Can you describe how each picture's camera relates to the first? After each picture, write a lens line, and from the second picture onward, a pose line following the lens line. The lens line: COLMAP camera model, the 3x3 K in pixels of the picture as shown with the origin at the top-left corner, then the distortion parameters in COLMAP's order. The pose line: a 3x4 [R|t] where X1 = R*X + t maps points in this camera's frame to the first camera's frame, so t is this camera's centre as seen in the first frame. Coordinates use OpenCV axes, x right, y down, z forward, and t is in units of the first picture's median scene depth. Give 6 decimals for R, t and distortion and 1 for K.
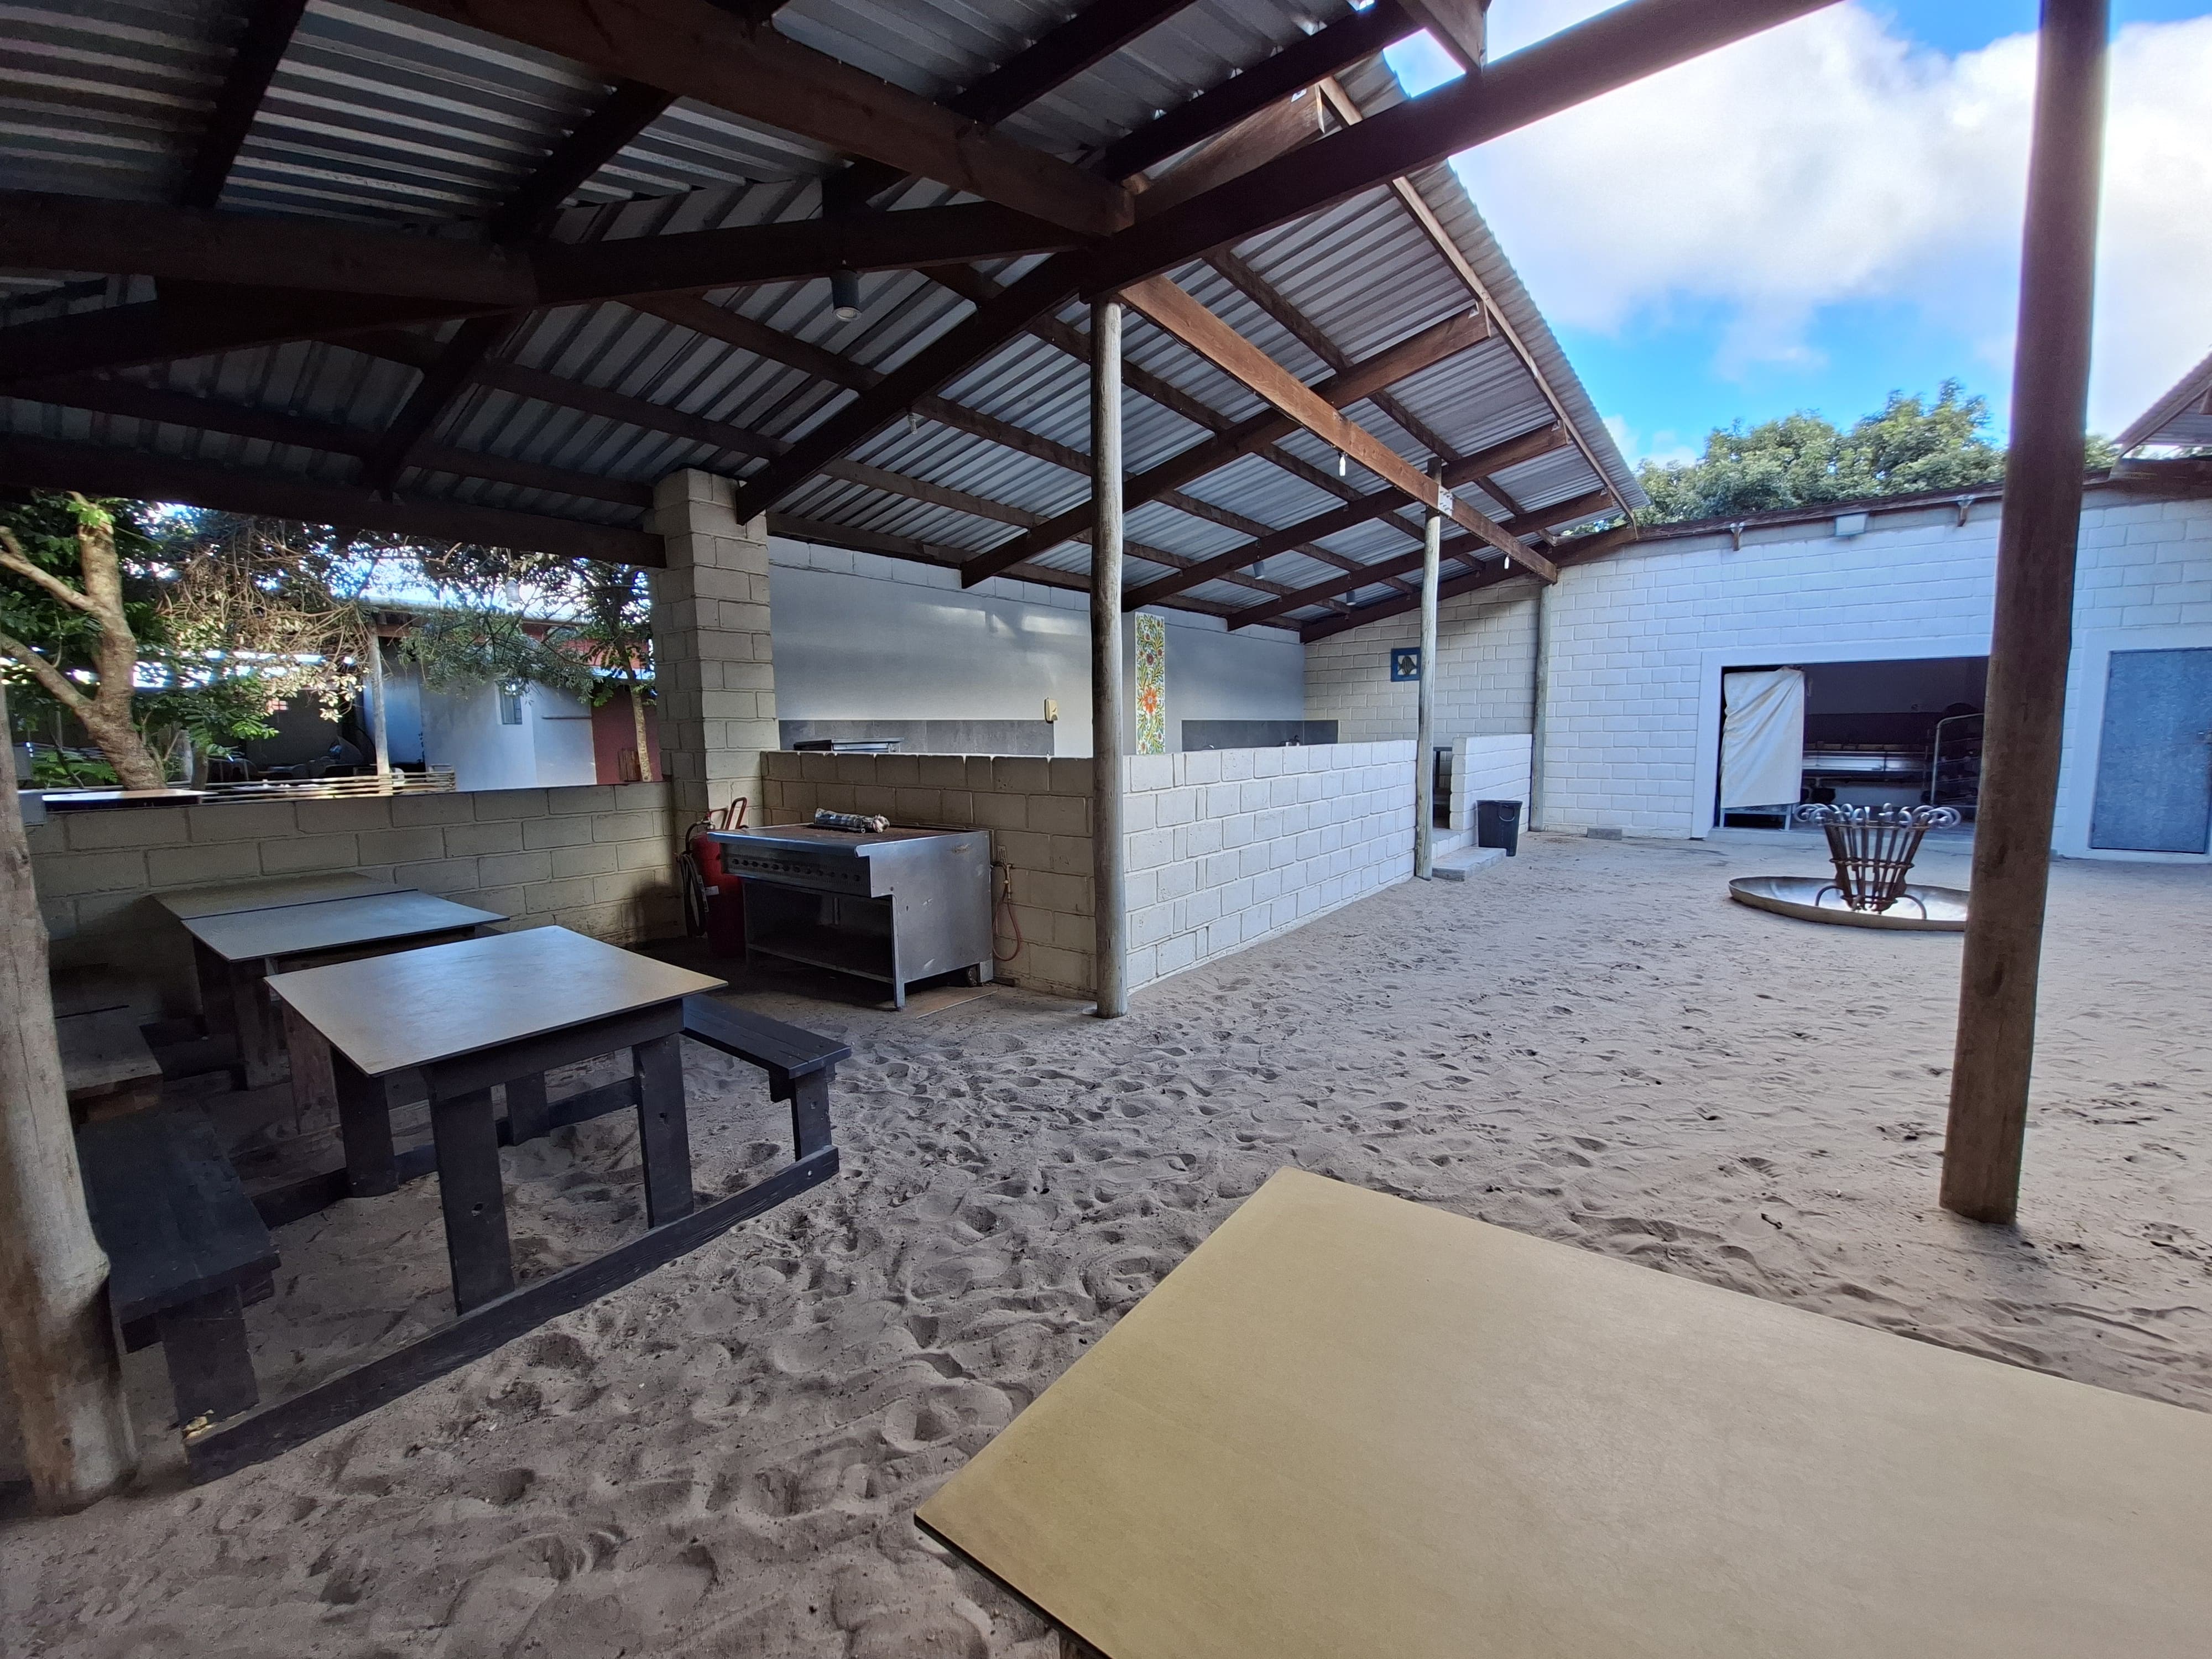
lens RADIAL K [[878.9, 0, 1106.0], [0, 878.9, 829.5], [0, 0, 1]] dist [-0.012155, -0.000131]
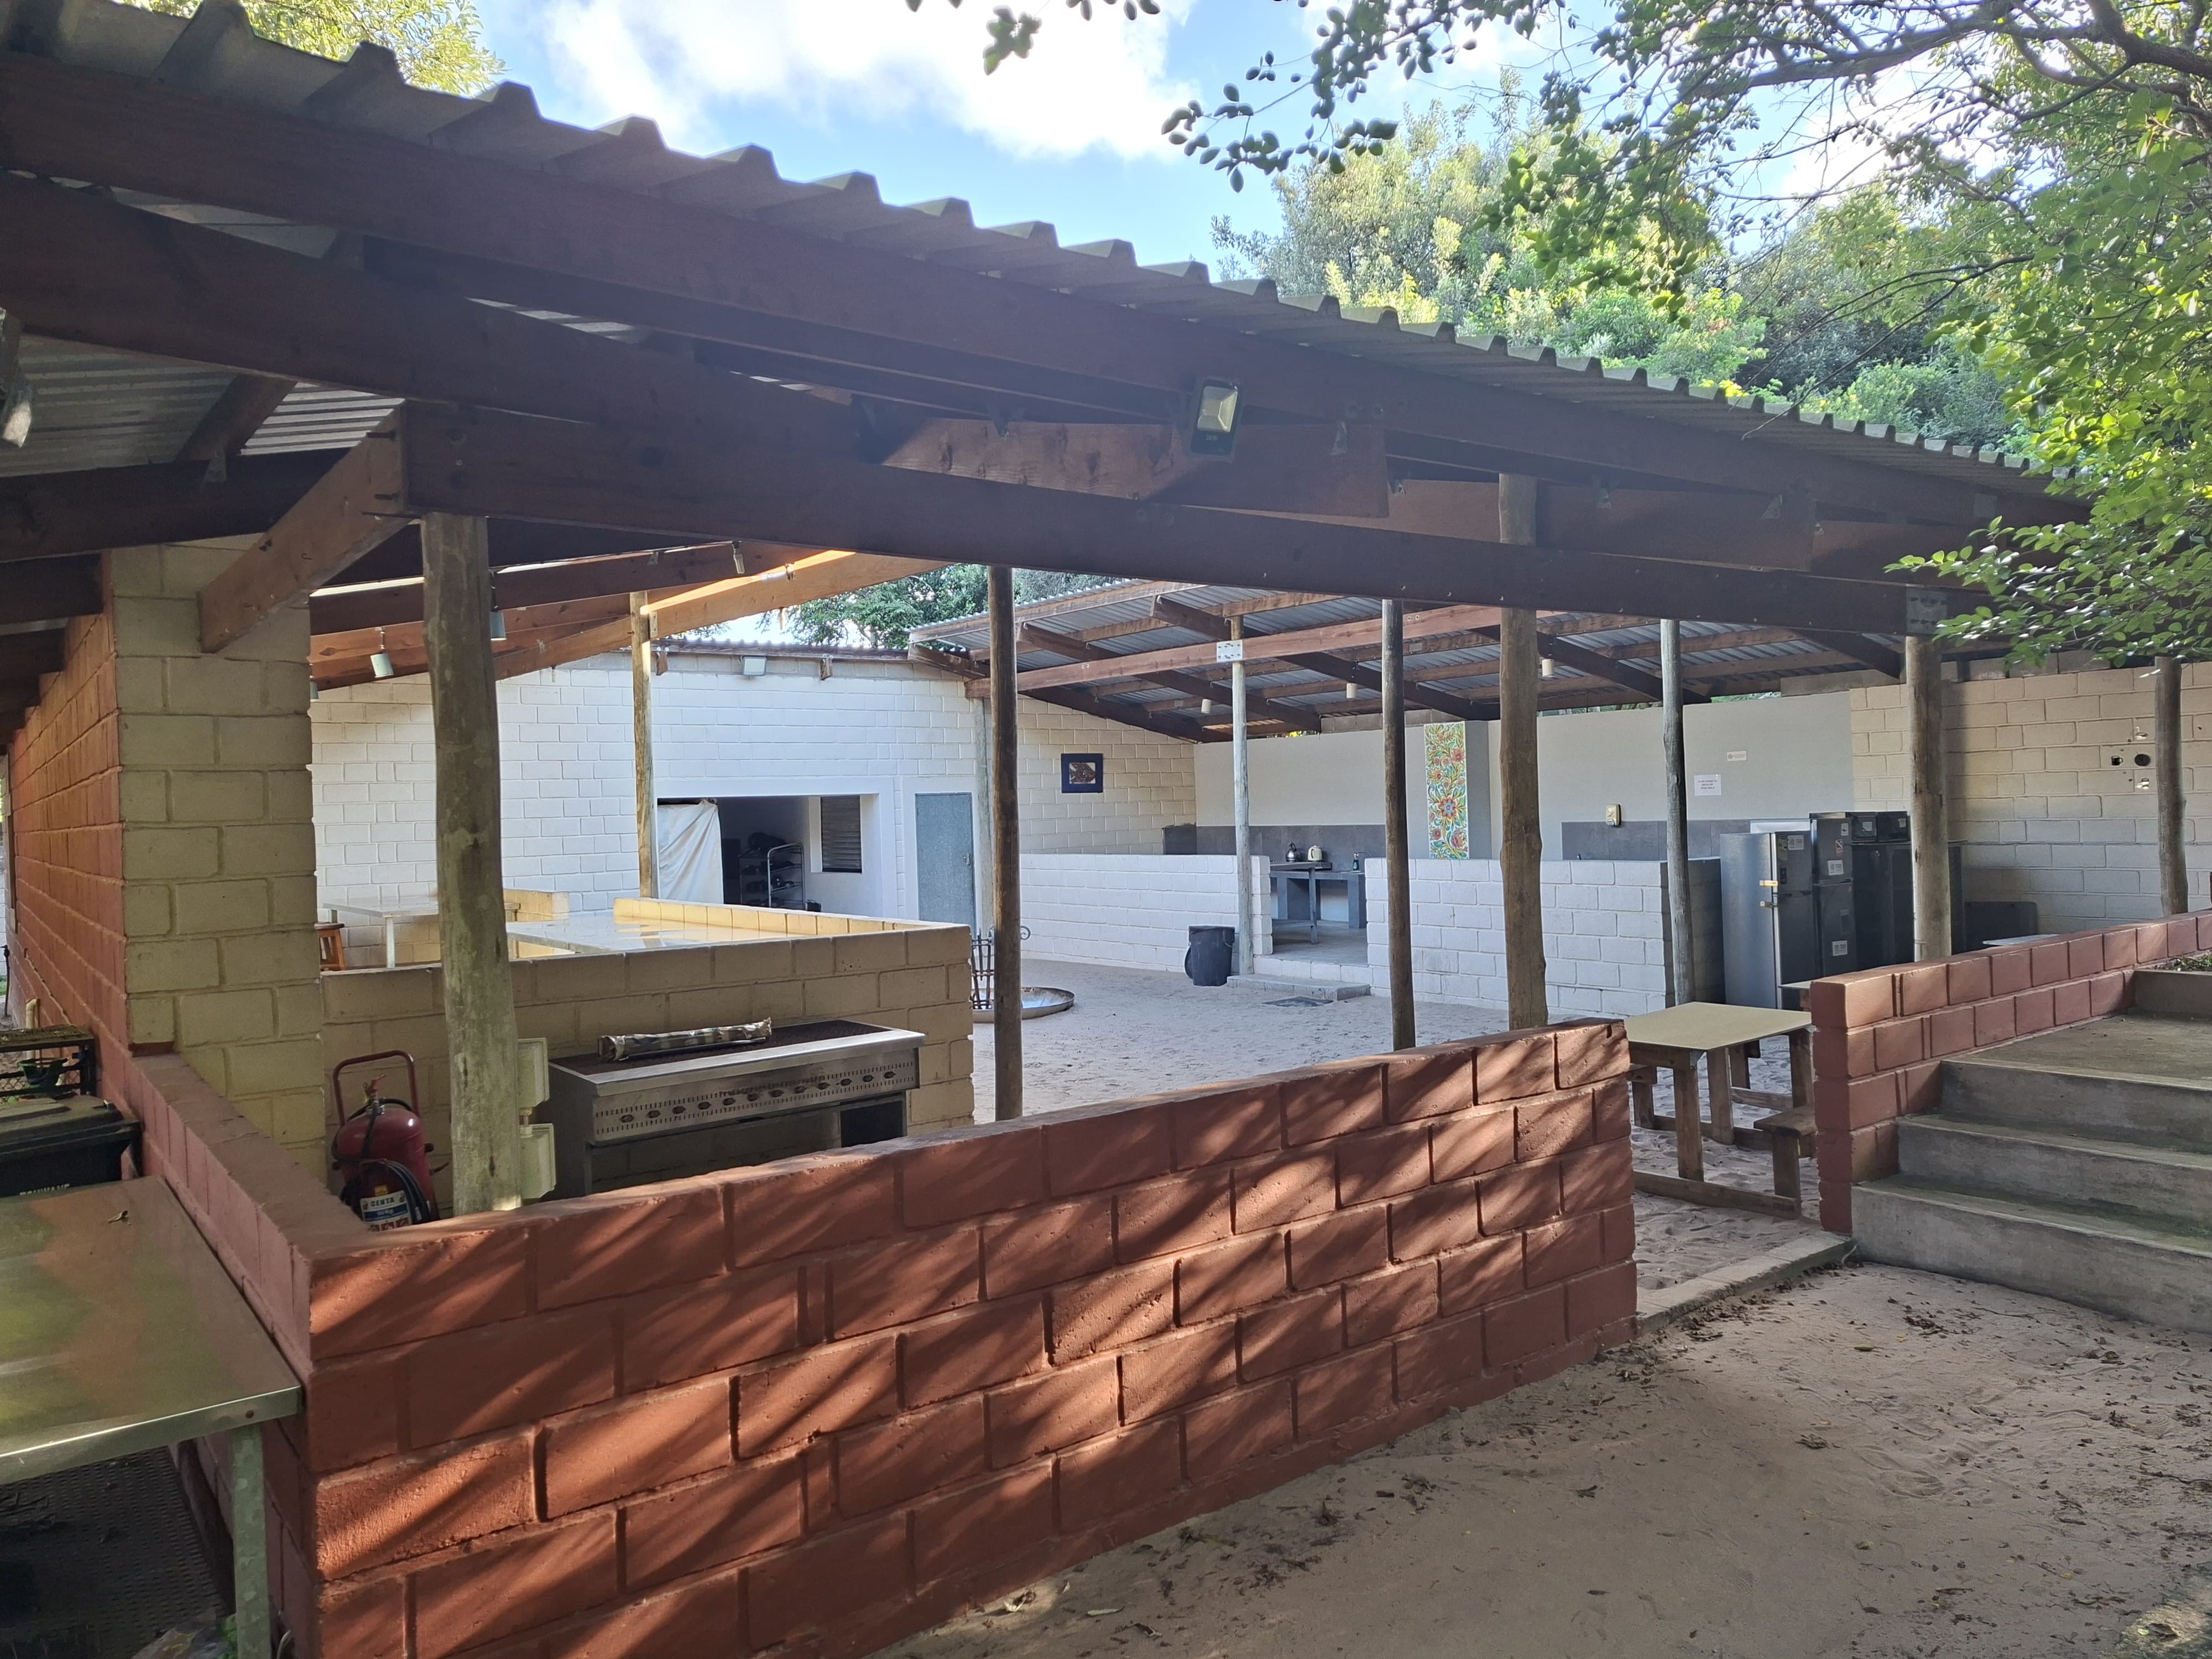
lens RADIAL K [[1529.0, 0, 1094.5], [0, 1529.0, 830.7], [0, 0, 1]] dist [0.030694, -0.000388]
pose [[0.273204, -0.013273, 0.961865, -1.255754], [0.136457, 0.990328, -0.025093, -0.091140], [-0.952228, 0.138109, 0.272372, 0.238367]]
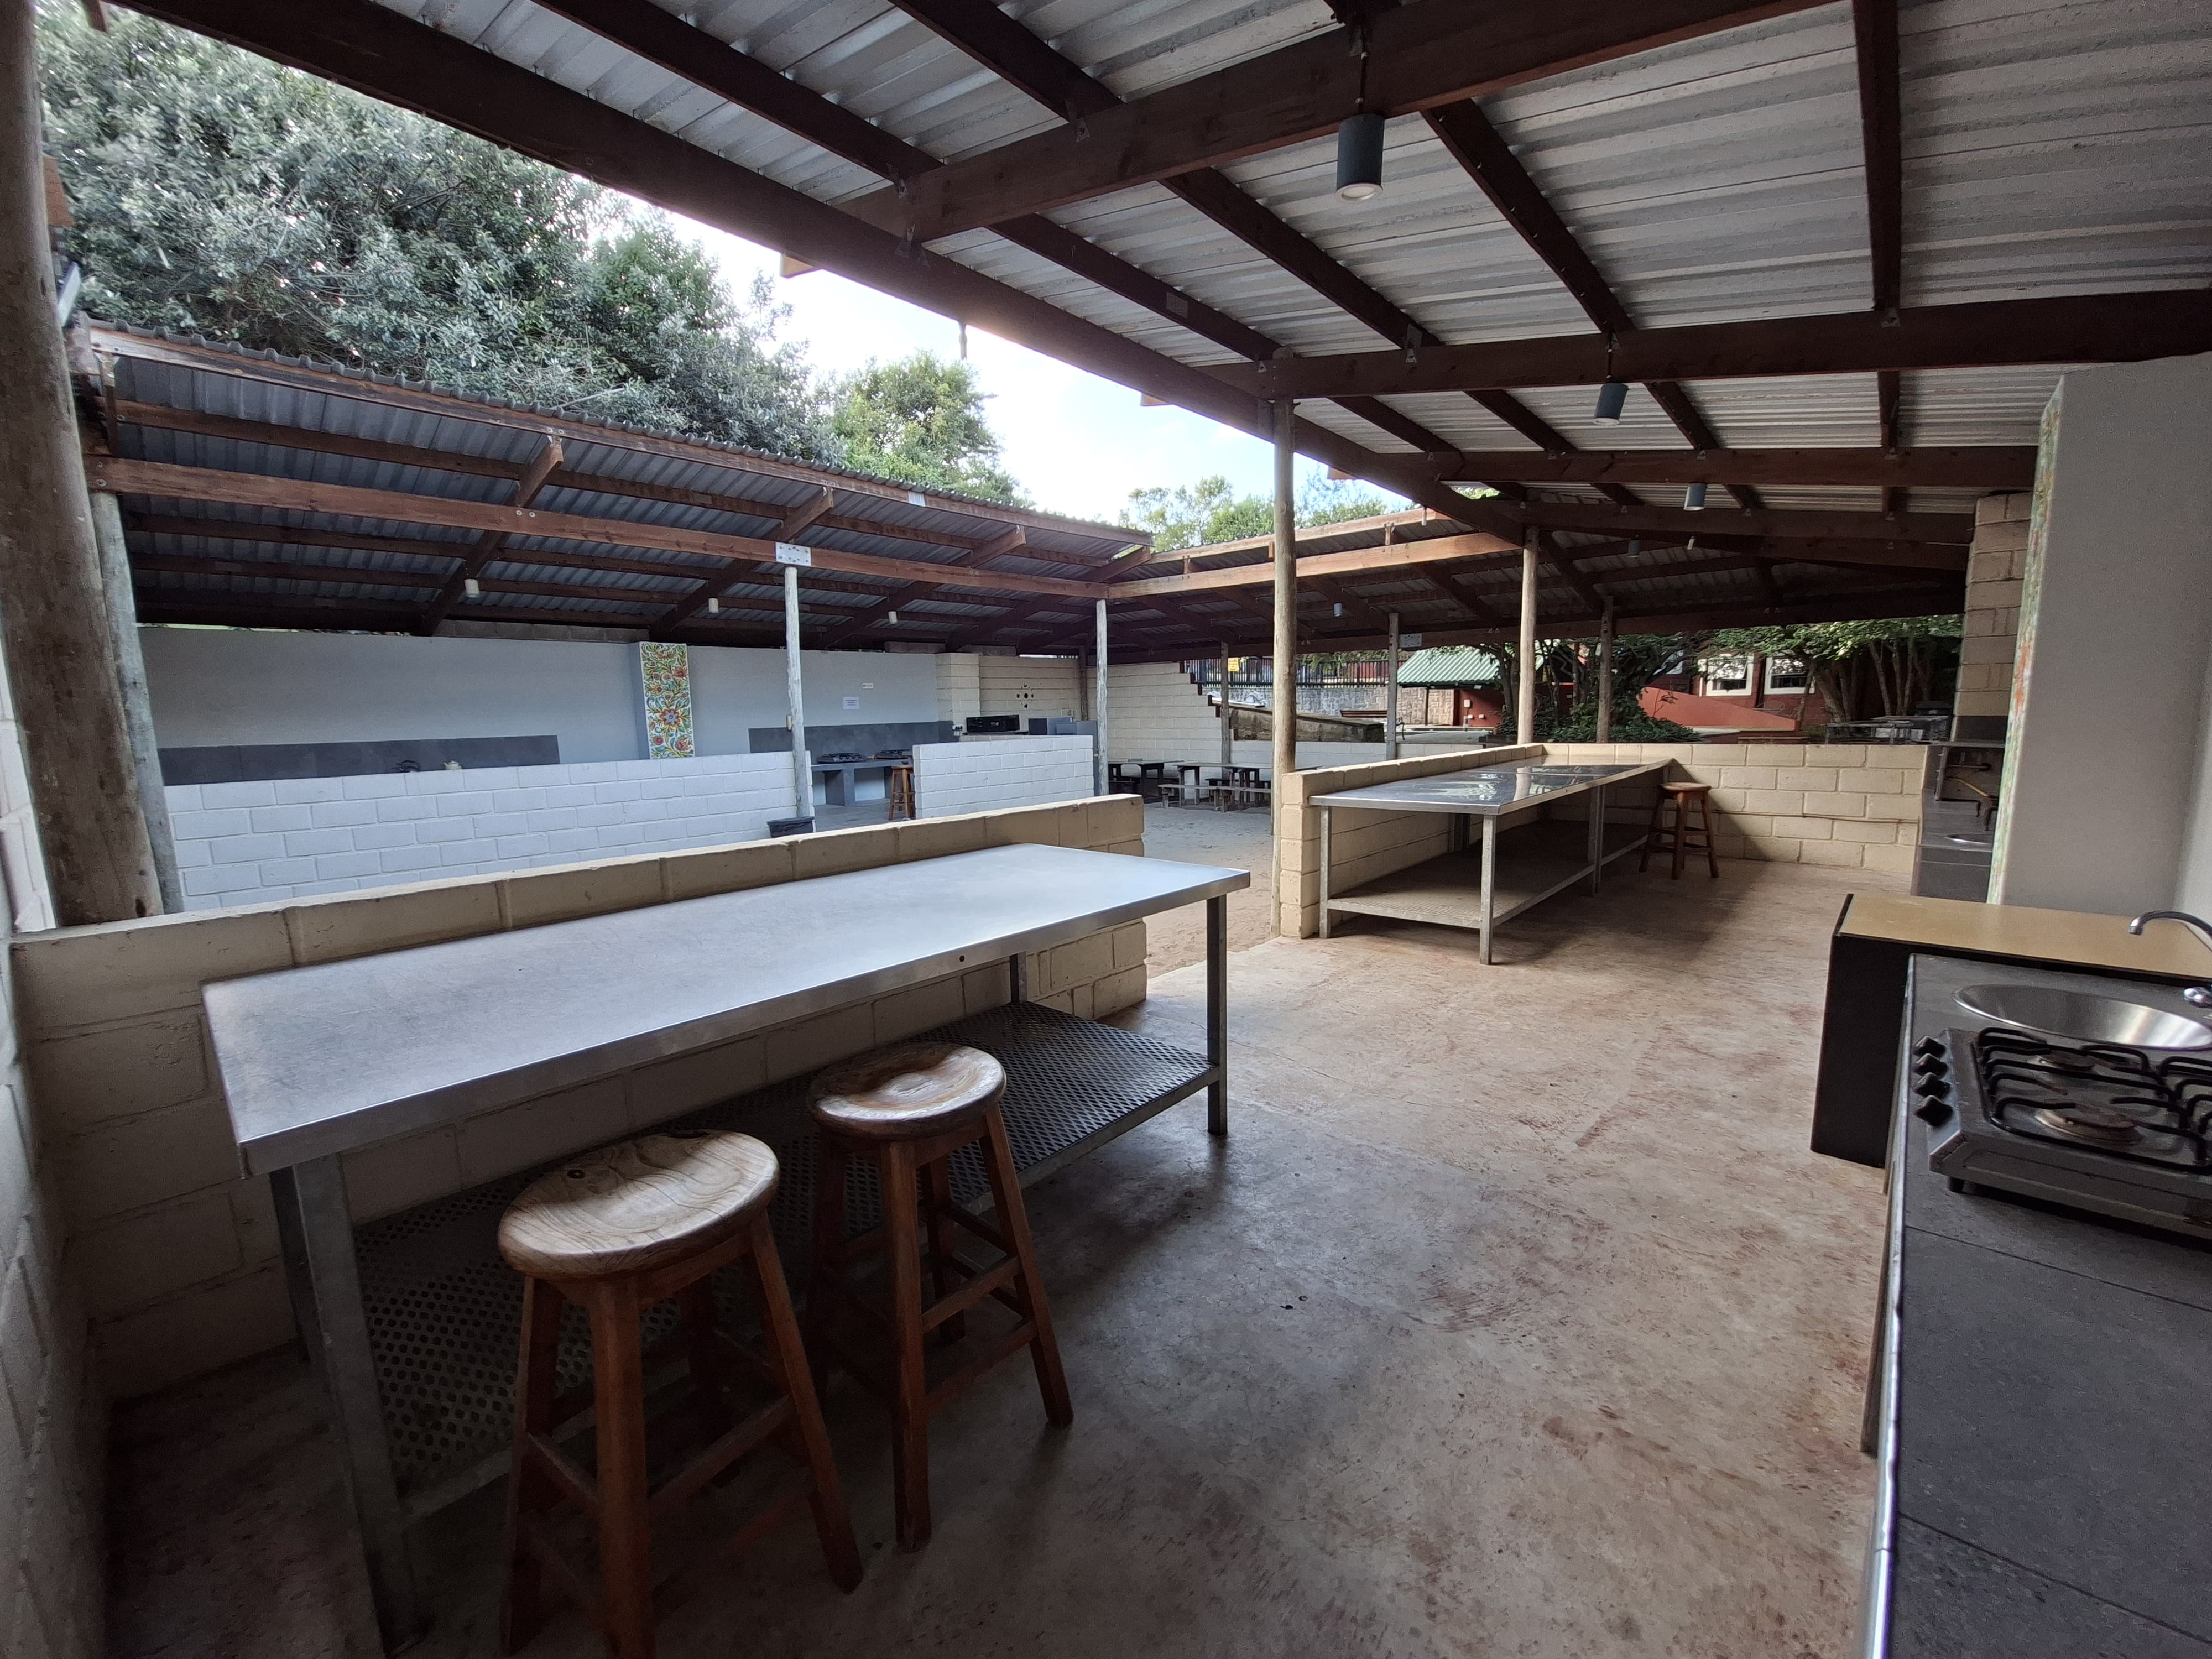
lens RADIAL K [[878.9, 0, 1106.0], [0, 878.9, 829.5], [0, 0, 1]] dist [-0.012155, -0.000131]
pose [[-0.997222, 0.014873, 0.072992, 0.590184], [0.032834, 0.967305, 0.251483, -0.330200], [-0.066865, 0.253181, -0.965106, 2.257866]]
